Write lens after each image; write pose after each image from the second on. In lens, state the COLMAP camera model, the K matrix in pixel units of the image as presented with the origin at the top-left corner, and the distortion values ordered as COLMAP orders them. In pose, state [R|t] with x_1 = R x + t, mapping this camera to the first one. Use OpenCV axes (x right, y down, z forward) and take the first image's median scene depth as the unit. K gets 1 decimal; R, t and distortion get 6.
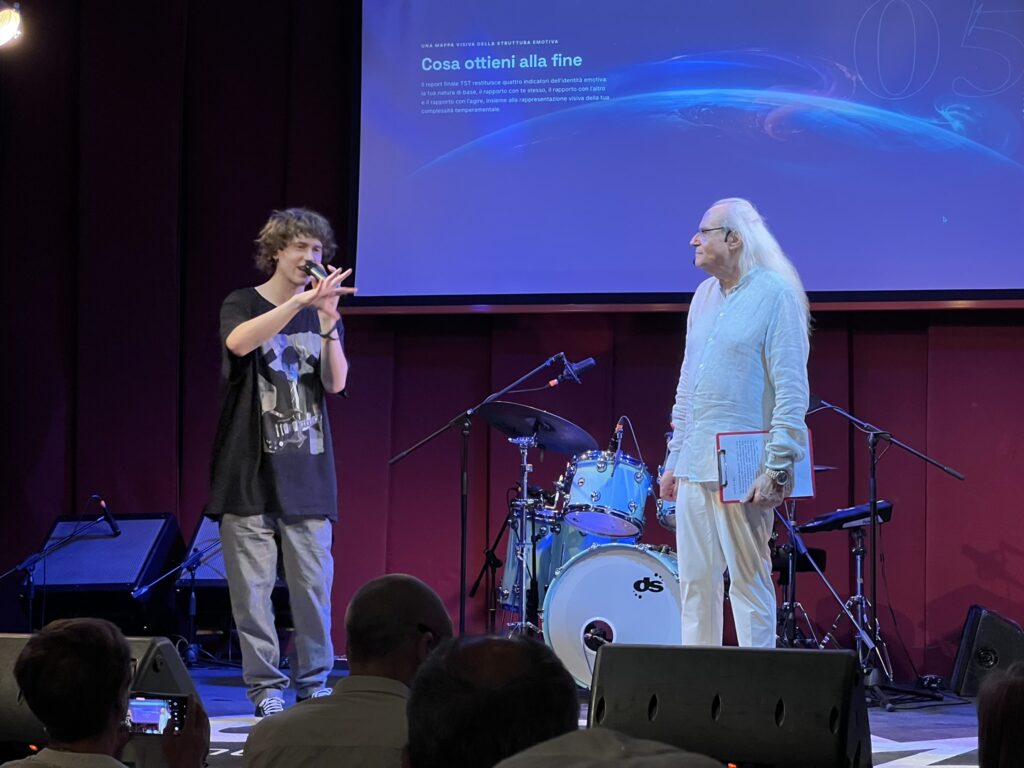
lens RADIAL K [[2343.3, 0, 512.0], [0, 2343.3, 384.0], [0, 0, 1]] dist [-0.051143, 4.198787]
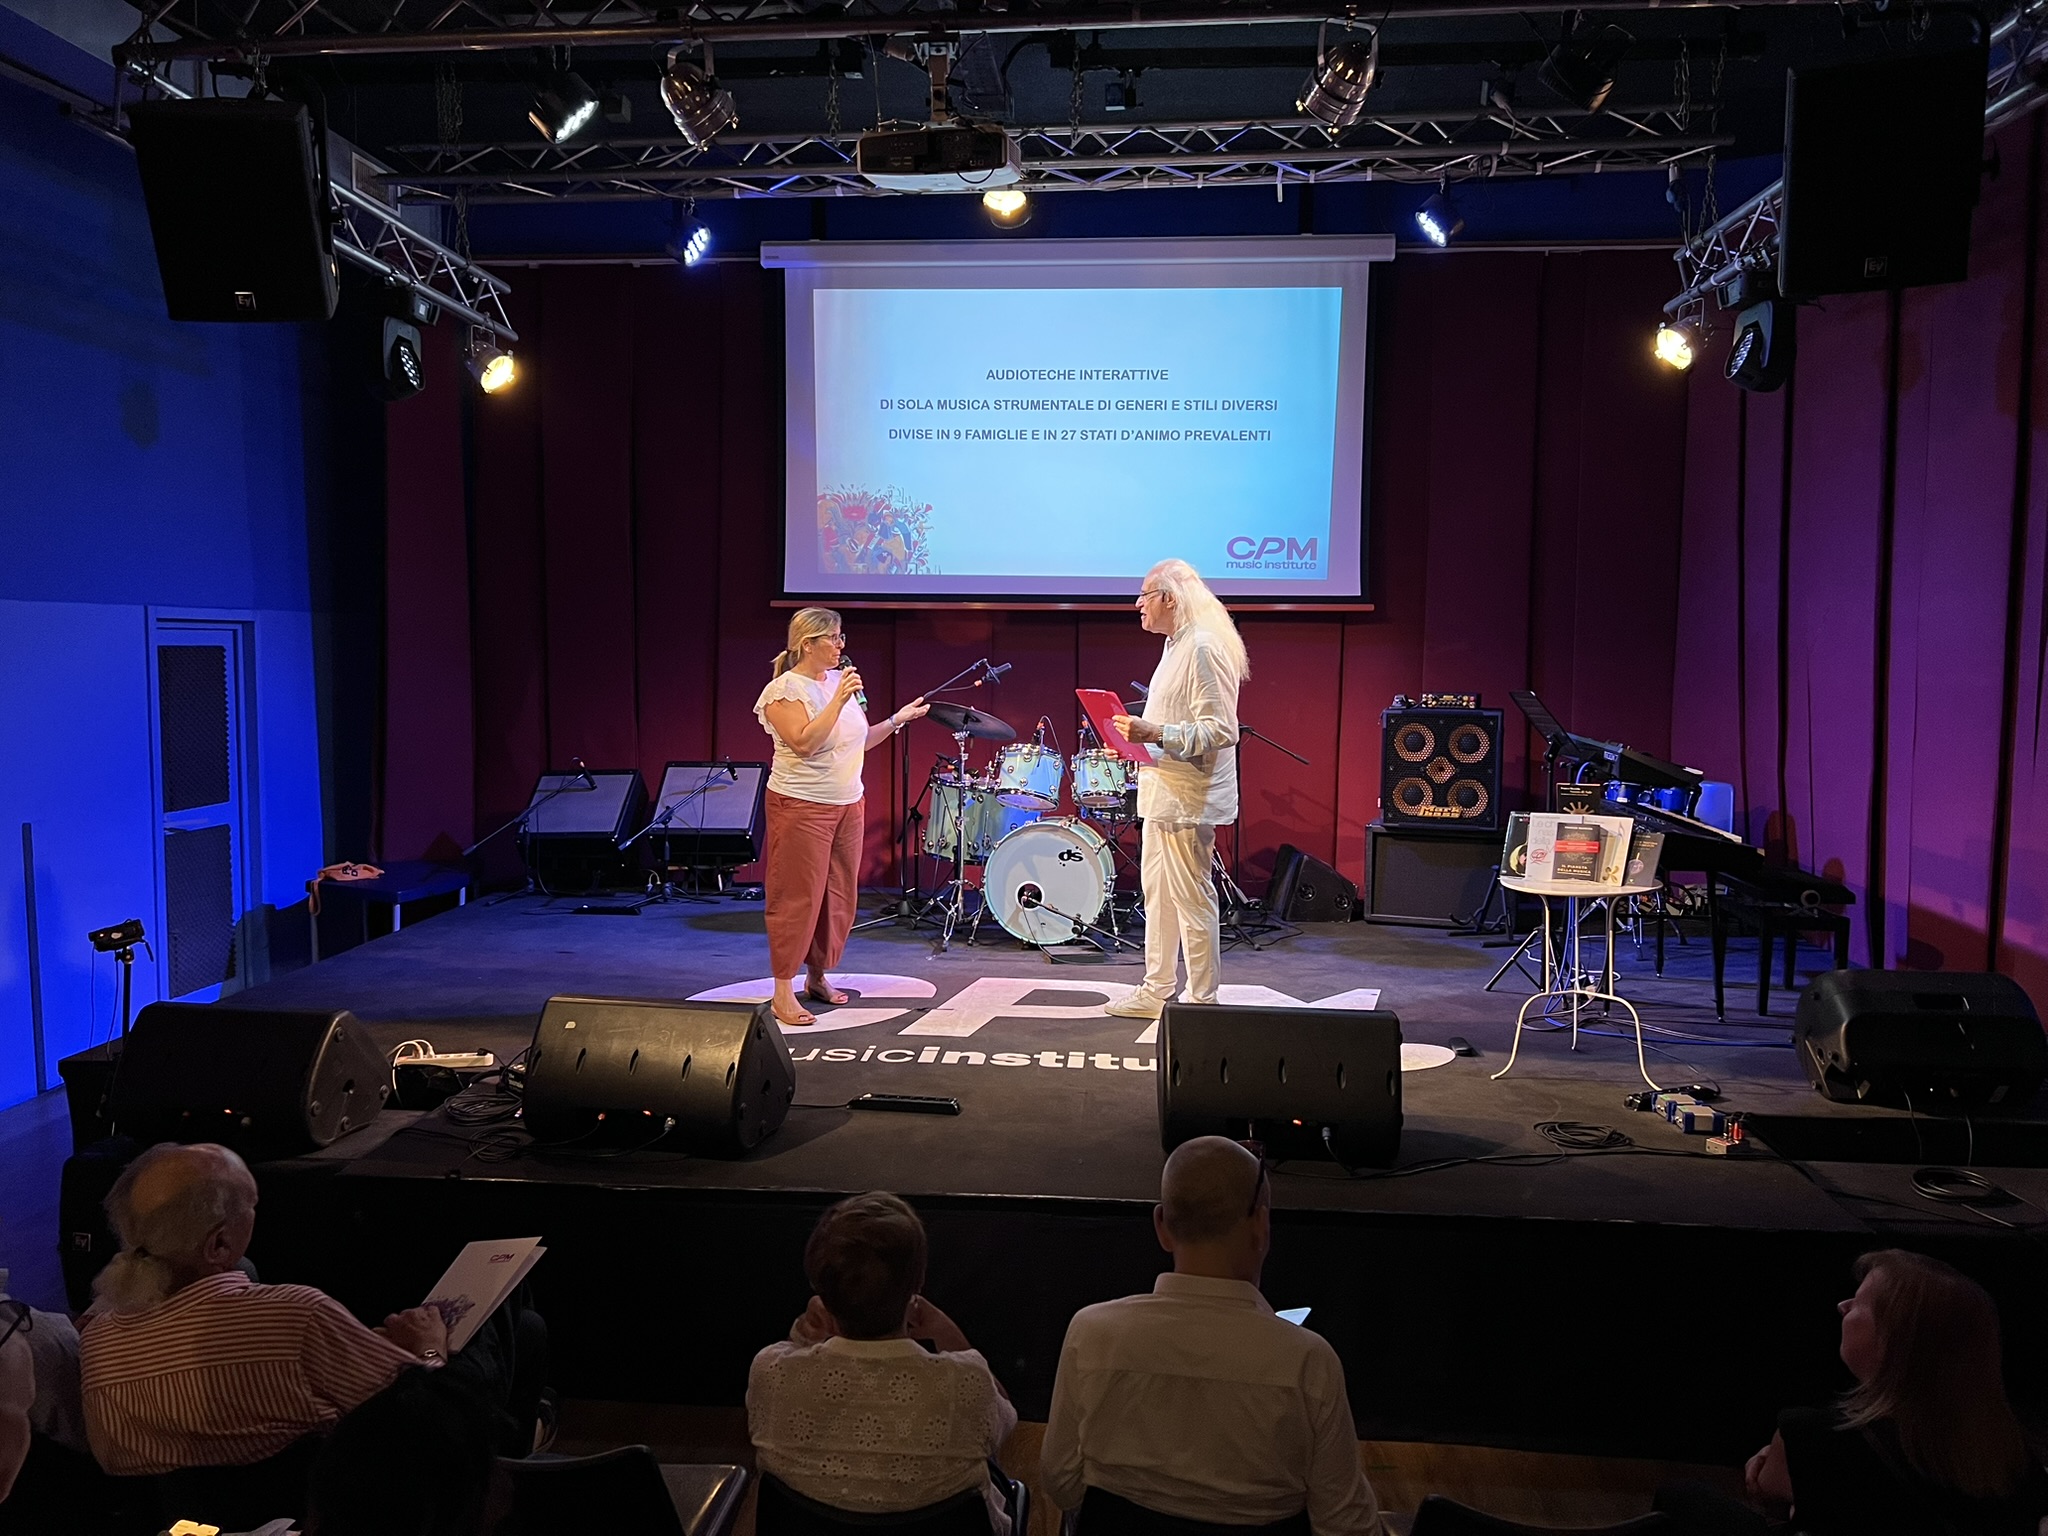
lens RADIAL K [[1553.8, 0, 1008.8], [0, 1553.8, 762.6], [0, 0, 1]] dist [0.146725, -0.269676]
pose [[0.987148, -0.013343, 0.159250, -0.097566], [-0.006832, 0.992074, 0.125470, -0.061940], [-0.159661, -0.124945, 0.979233, 0.189478]]
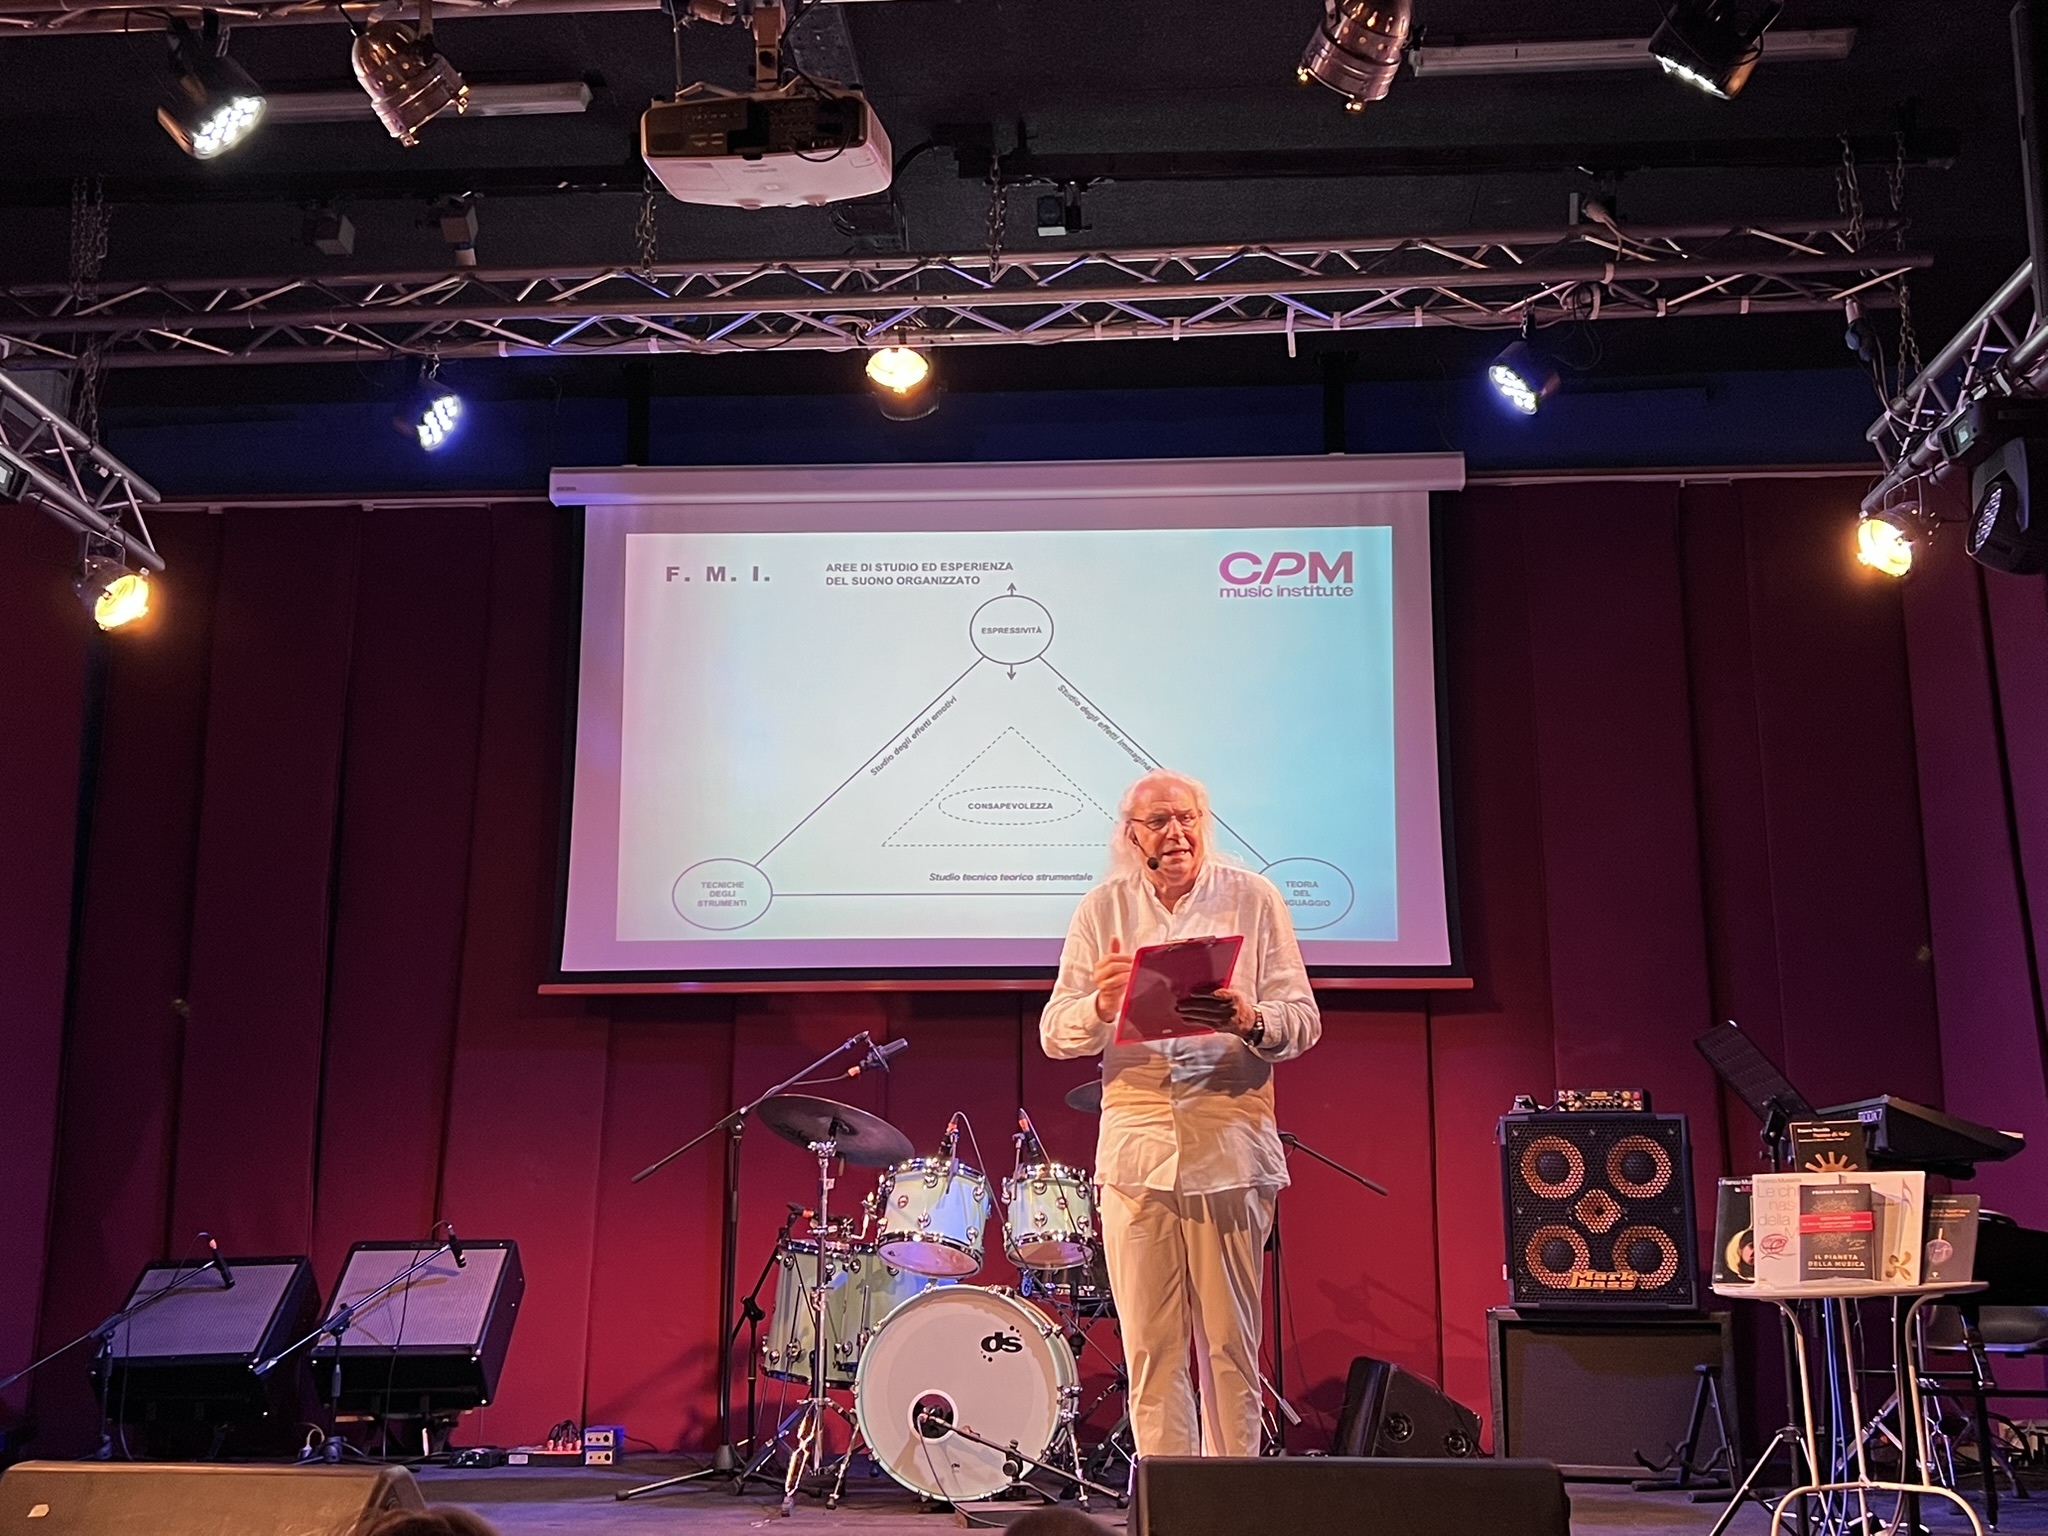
lens RADIAL K [[2231.5, 0, 1027.7], [0, 2231.5, 762.3], [0, 0, 1]] dist [0.165905, -0.435243]
pose [[0.981489, 0.028236, 0.189424, -0.069016], [0.001960, 0.987539, -0.157362, 0.015253], [-0.191507, 0.154821, 0.969204, 0.257986]]
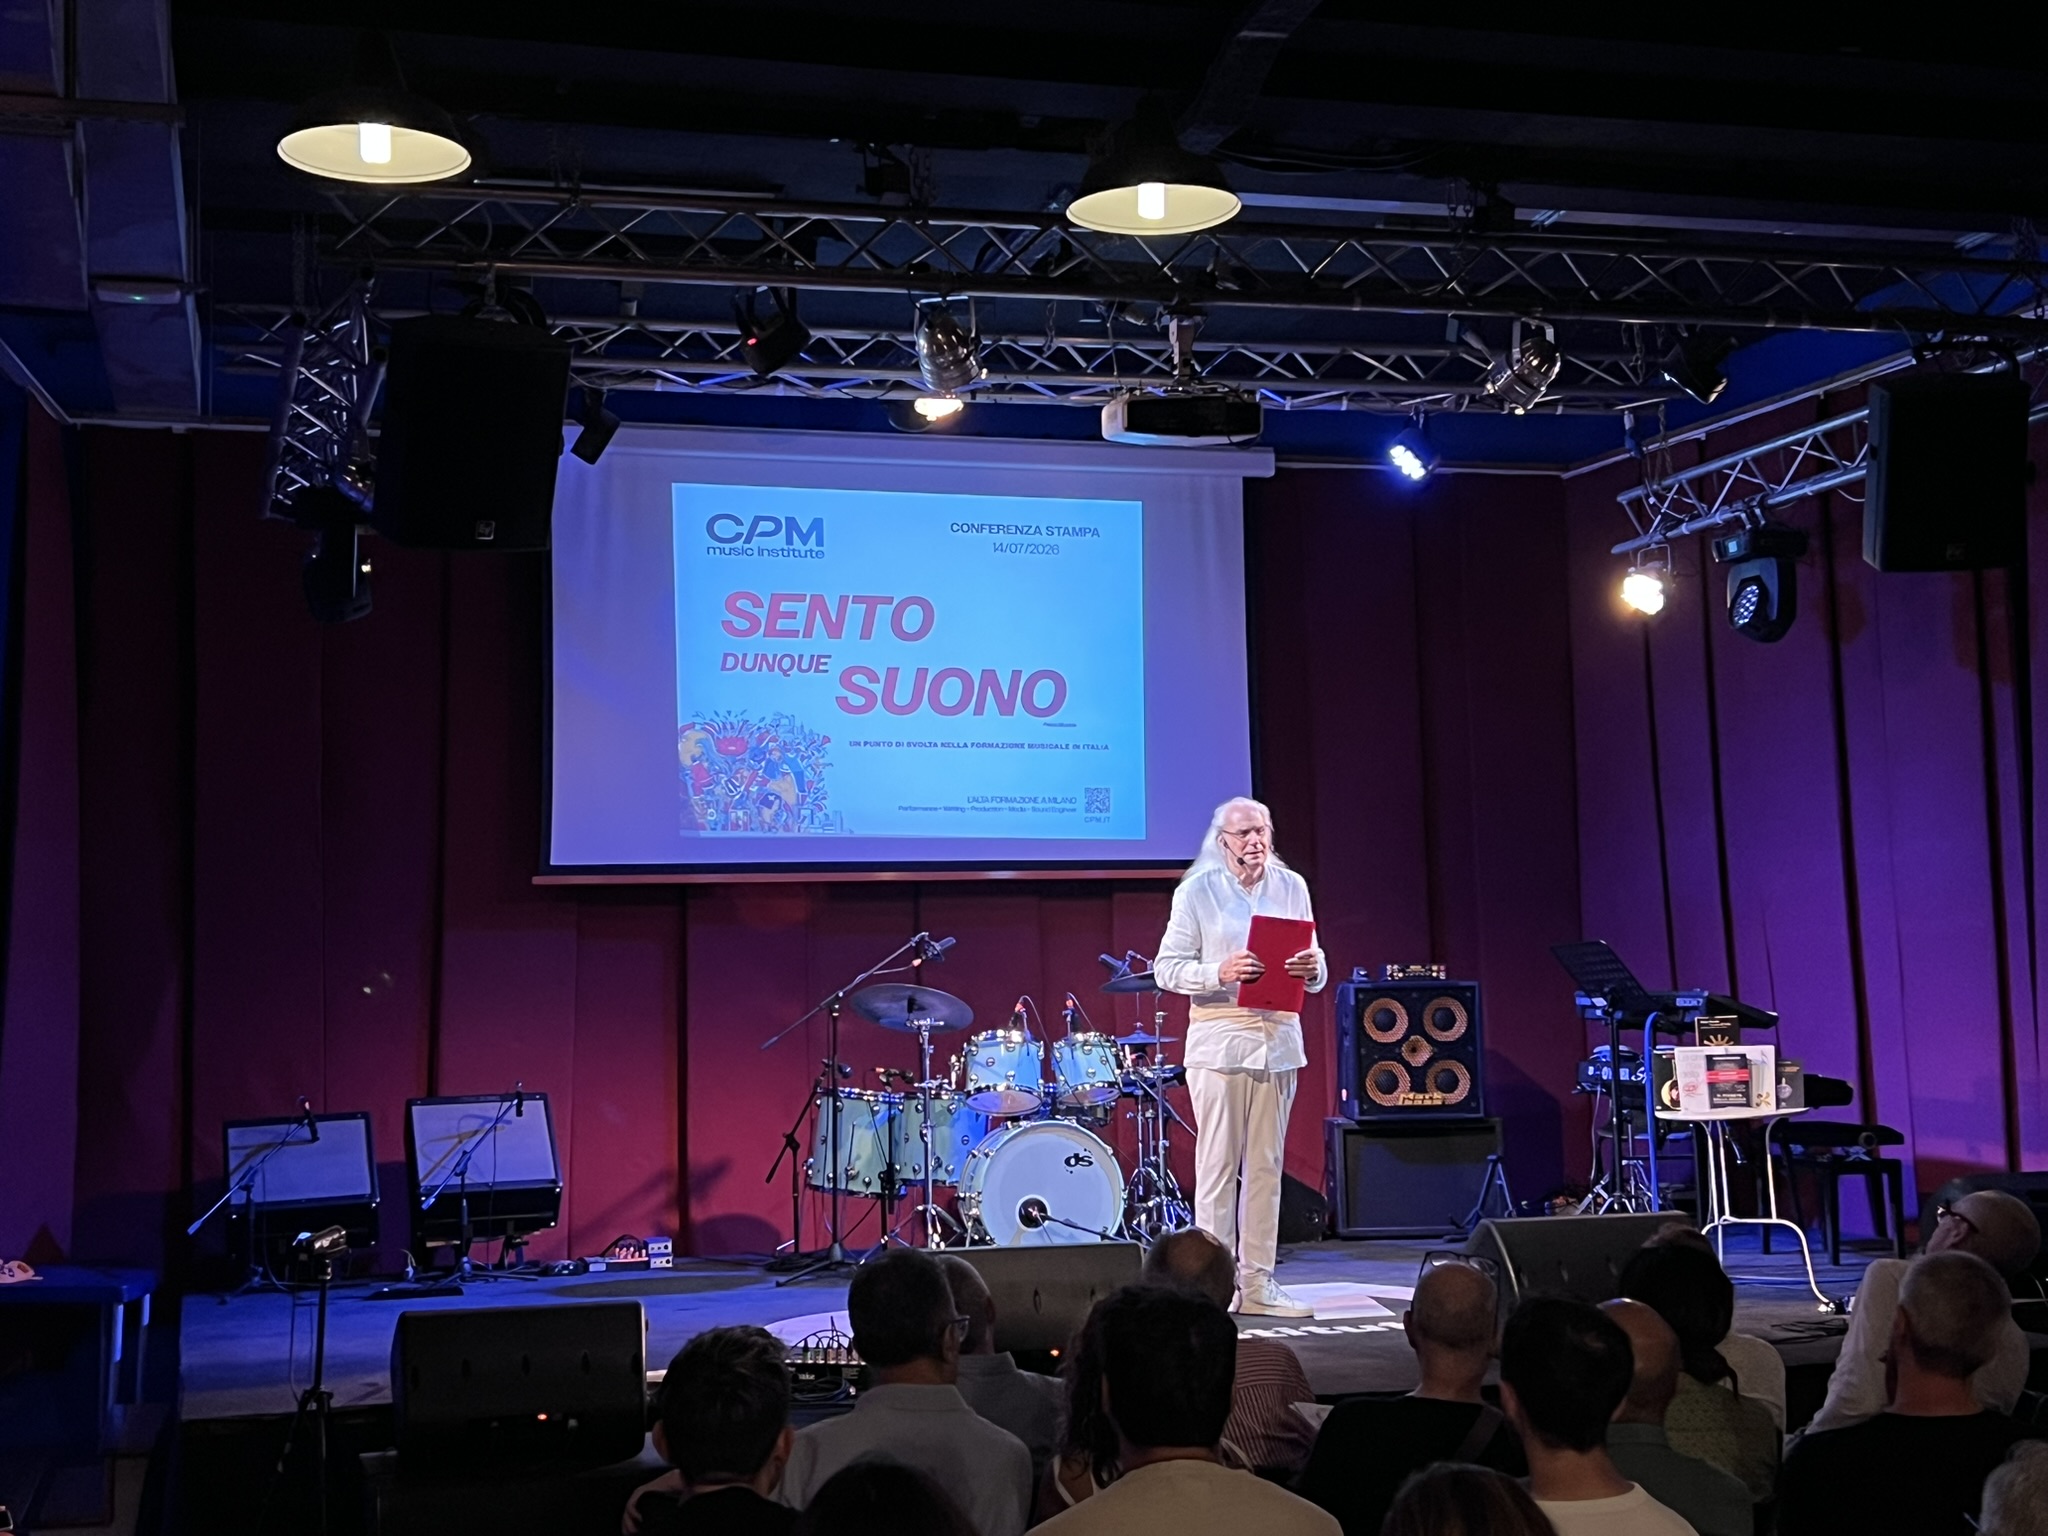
lens RADIAL K [[2771.6, 0, 1024.0], [0, 2771.6, 768.0], [0, 0, 1]] dist [0.248121, -0.900379]
pose [[0.858277, 0.011906, 0.513048, -0.557392], [0.007191, 0.999354, -0.035221, -0.041803], [-0.513136, 0.033918, 0.857637, -0.050340]]
